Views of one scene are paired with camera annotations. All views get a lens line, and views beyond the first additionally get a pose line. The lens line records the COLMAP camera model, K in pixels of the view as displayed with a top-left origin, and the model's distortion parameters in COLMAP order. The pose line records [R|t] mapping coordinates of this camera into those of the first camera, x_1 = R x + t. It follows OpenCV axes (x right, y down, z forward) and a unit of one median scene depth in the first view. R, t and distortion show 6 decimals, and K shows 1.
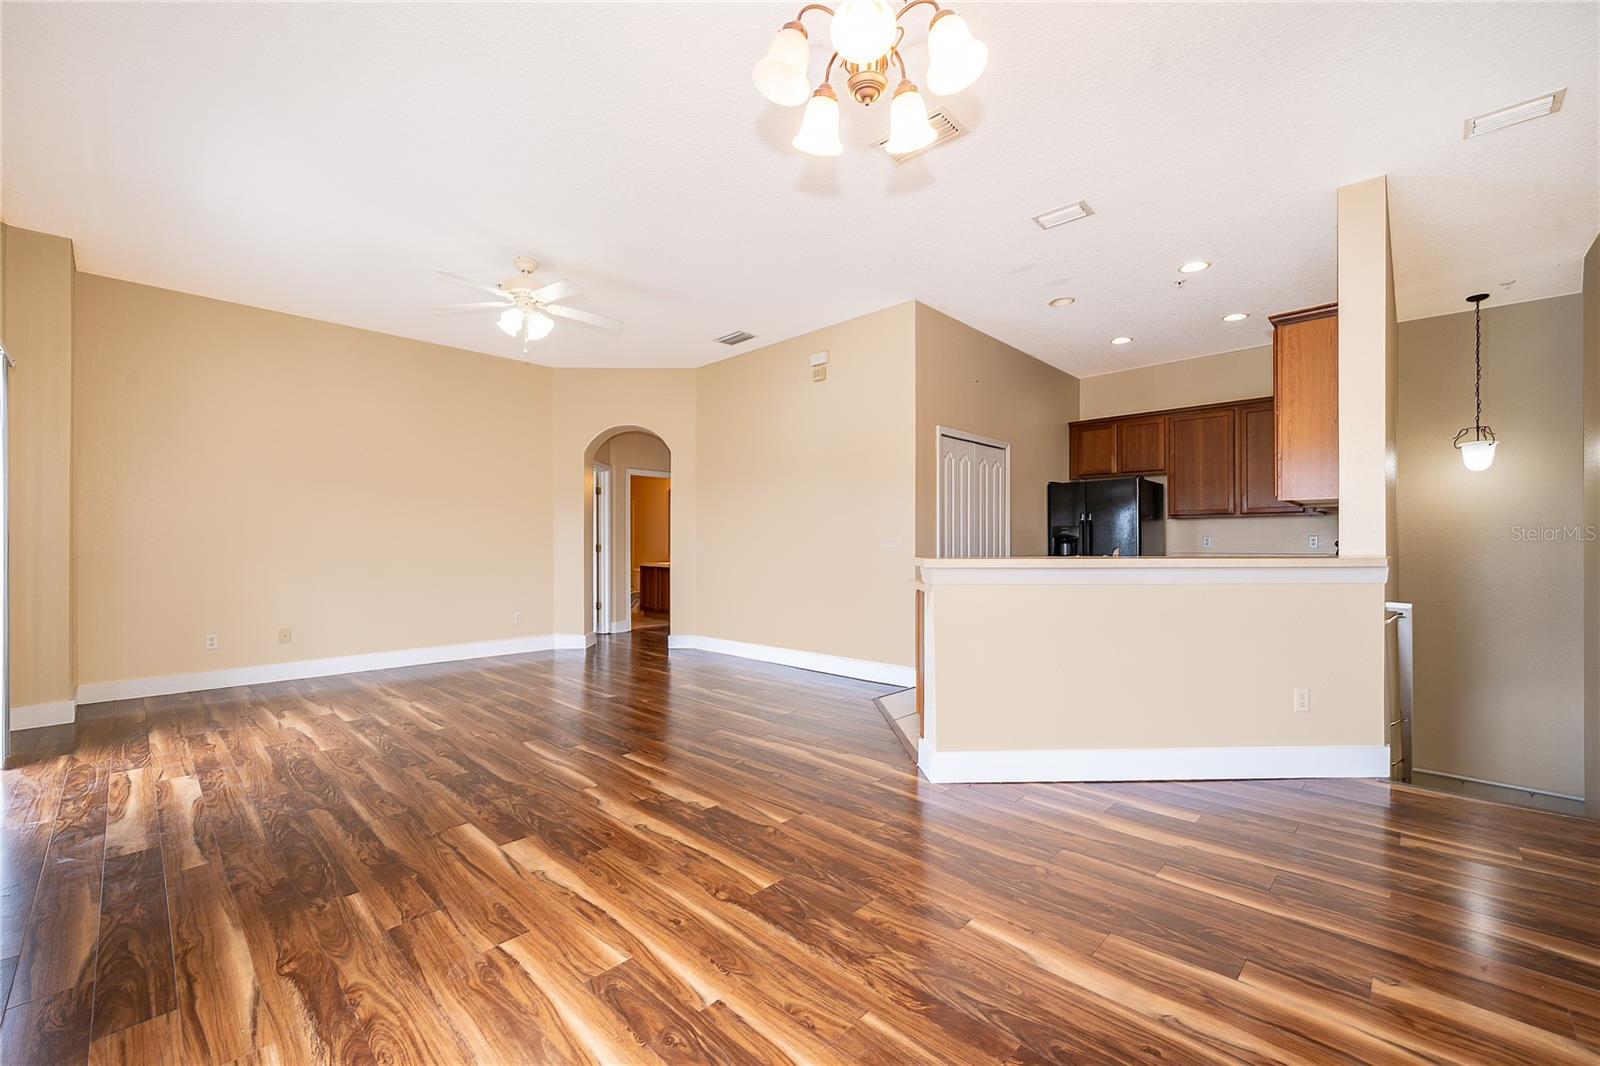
lens RADIAL K [[652.3, 0, 797.5], [0, 652.3, 545.9], [0, 0, 1]] dist [-0.000886, 0.000103]
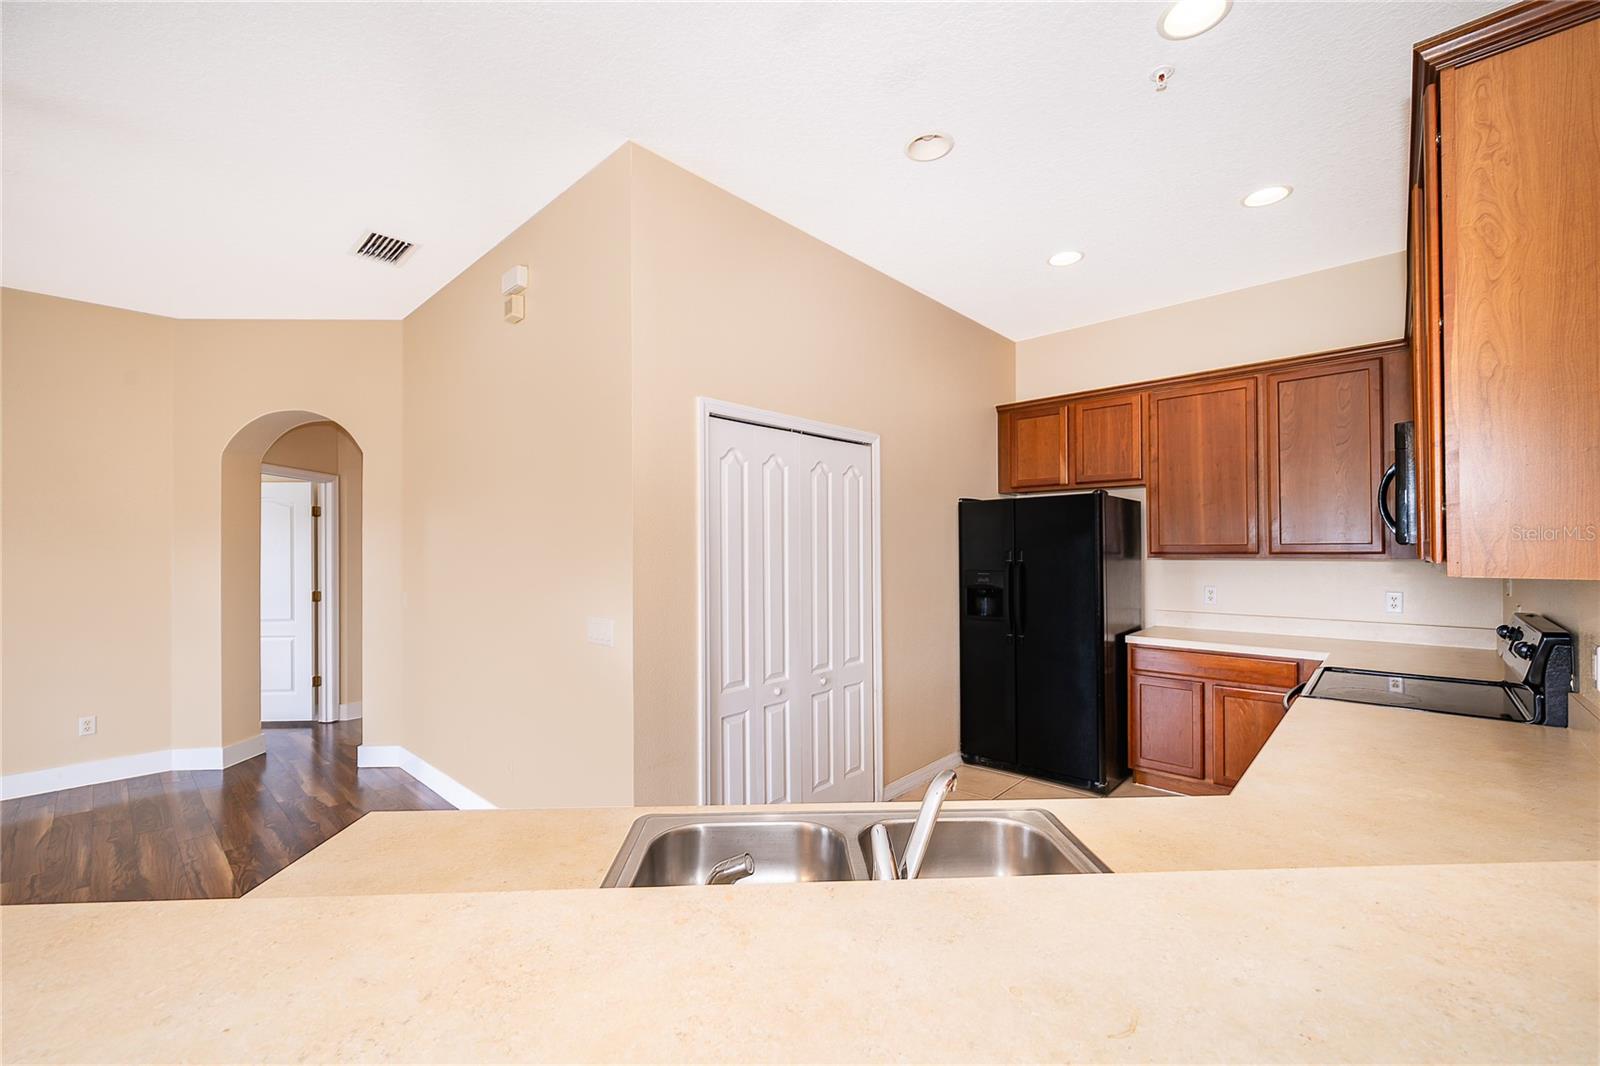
lens RADIAL K [[652.3, 0, 797.5], [0, 652.3, 545.9], [0, 0, 1]] dist [-0.000886, 0.000103]
pose [[0.999835, -0.005967, 0.017173, 0.267160], [0.006100, 0.999952, -0.007674, -0.059338], [-0.017126, 0.007777, 0.999823, 0.460013]]
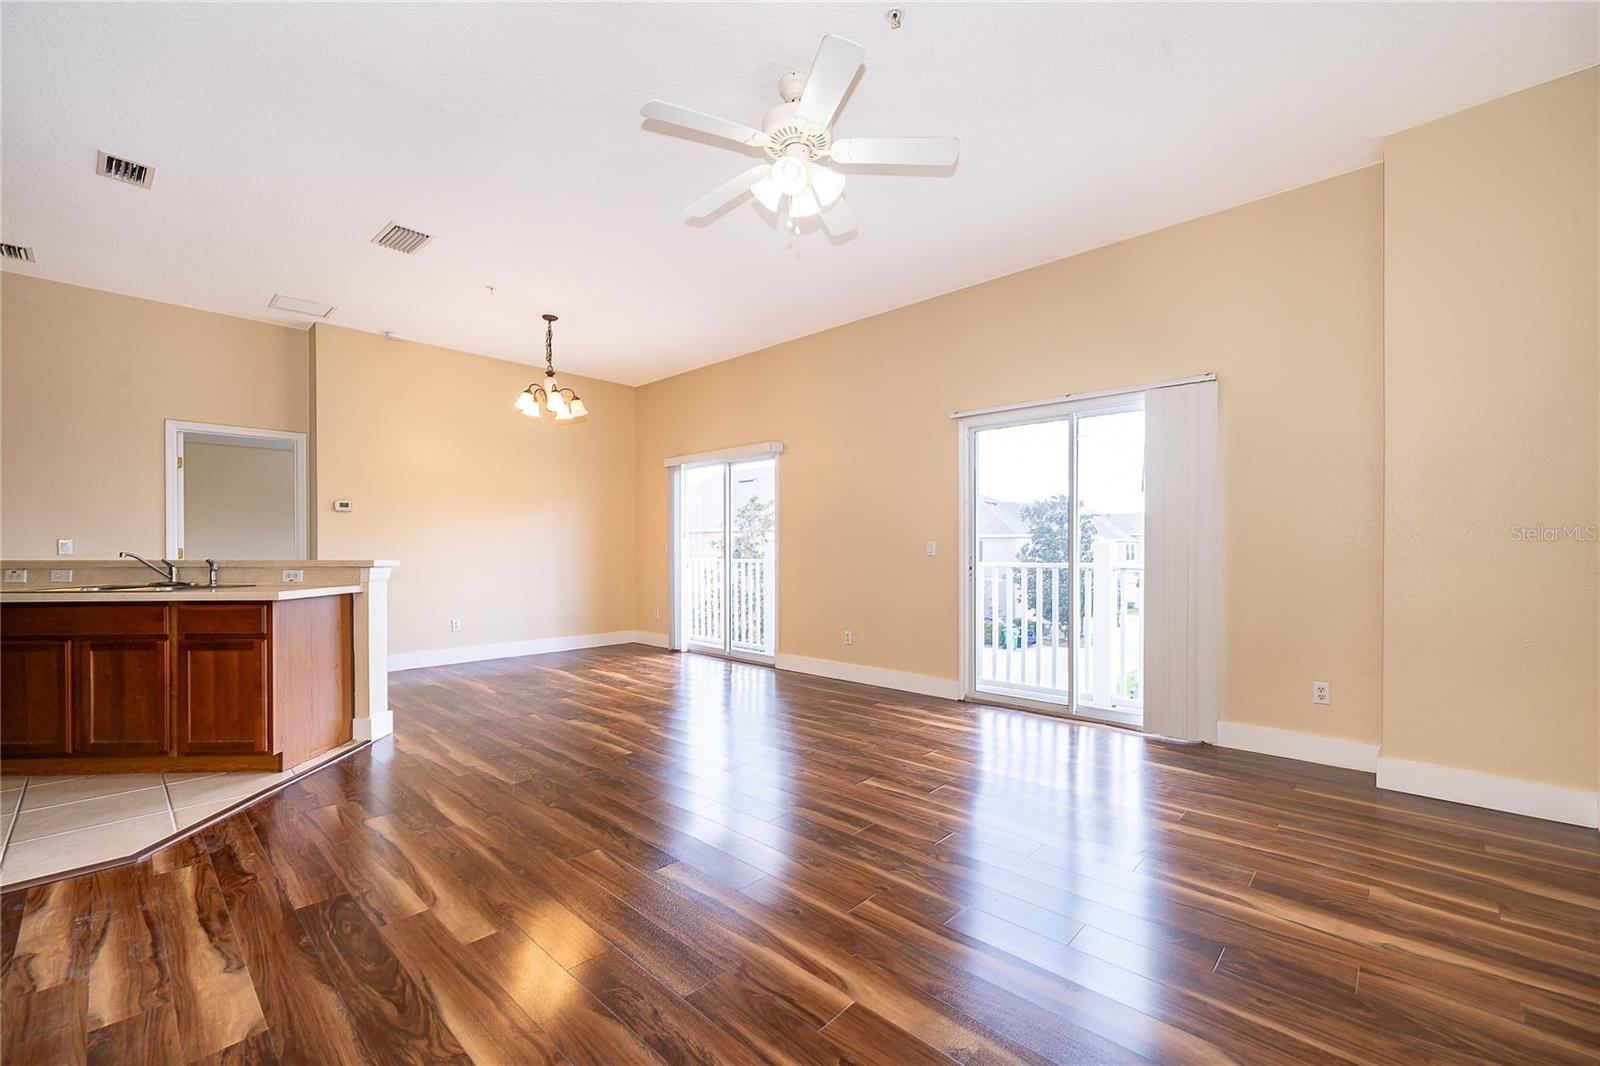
lens RADIAL K [[652.3, 0, 797.5], [0, 652.3, 545.9], [0, 0, 1]] dist [-0.000886, 0.000103]
pose [[-0.999925, 0.002681, -0.011947, -0.323872], [0.002693, 0.999996, -0.000956, -0.003185], [0.011944, -0.000988, -0.999928, 1.274821]]
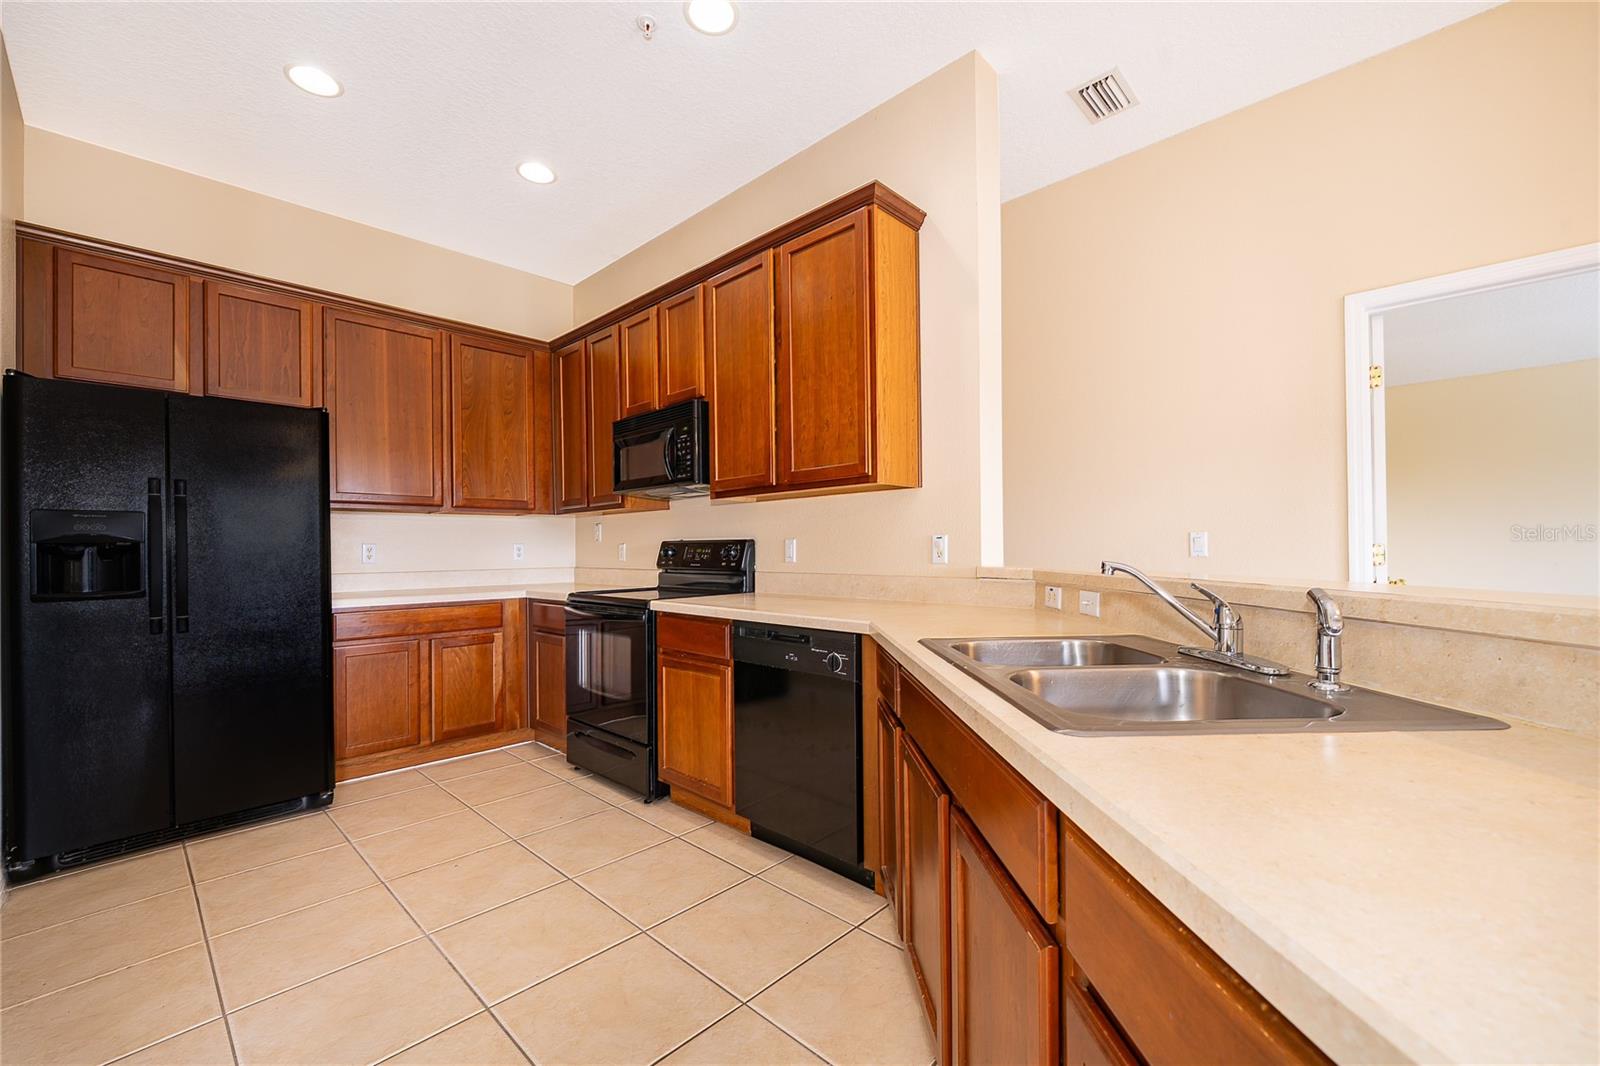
lens RADIAL K [[652.3, 0, 797.5], [0, 652.3, 545.9], [0, 0, 1]] dist [-0.000886, 0.000103]
pose [[0.004065, 0.005081, 0.999979, 0.077225], [0.012552, 0.999908, -0.005132, -0.005044], [-0.999913, 0.012573, 0.004000, 0.747904]]
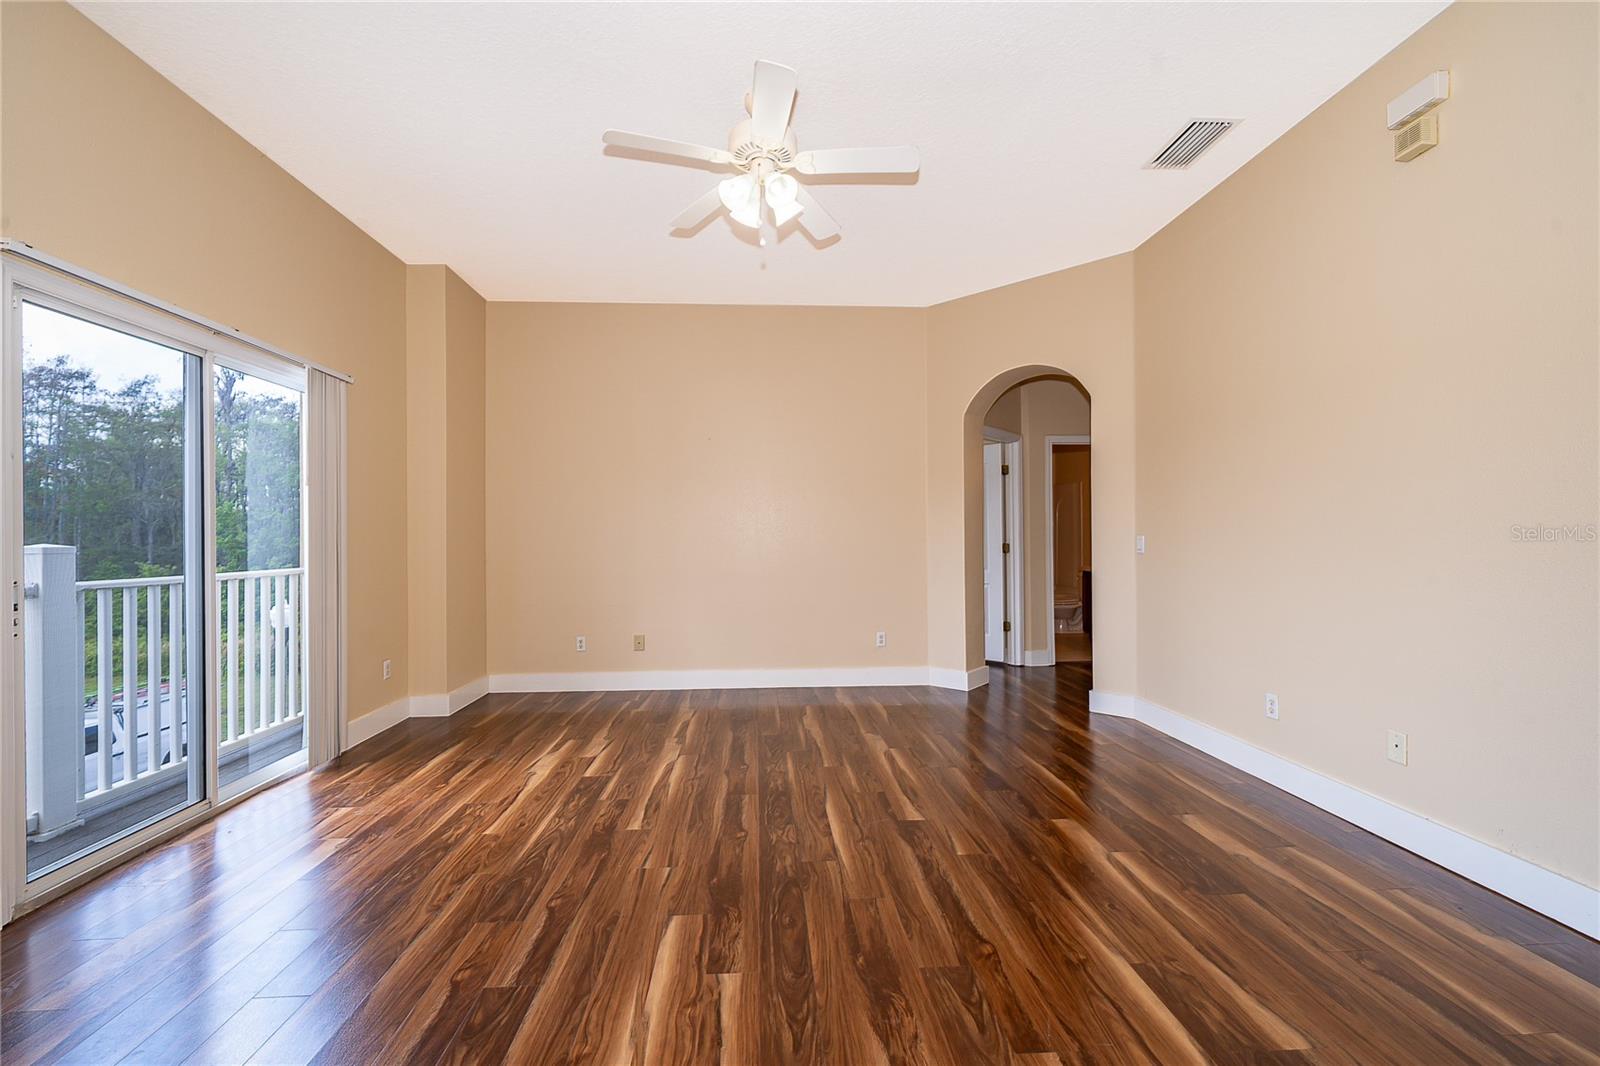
lens RADIAL K [[645.7, 0, 797.2], [0, 645.7, 535.6], [0, 0, 1]] dist [-0.000528, -0.000184]
pose [[0.738039, -0.008227, -0.674708, 0.018228], [0.005443, 0.999966, -0.006239, -0.010728], [0.674736, 0.000932, 0.738059, 0.444612]]
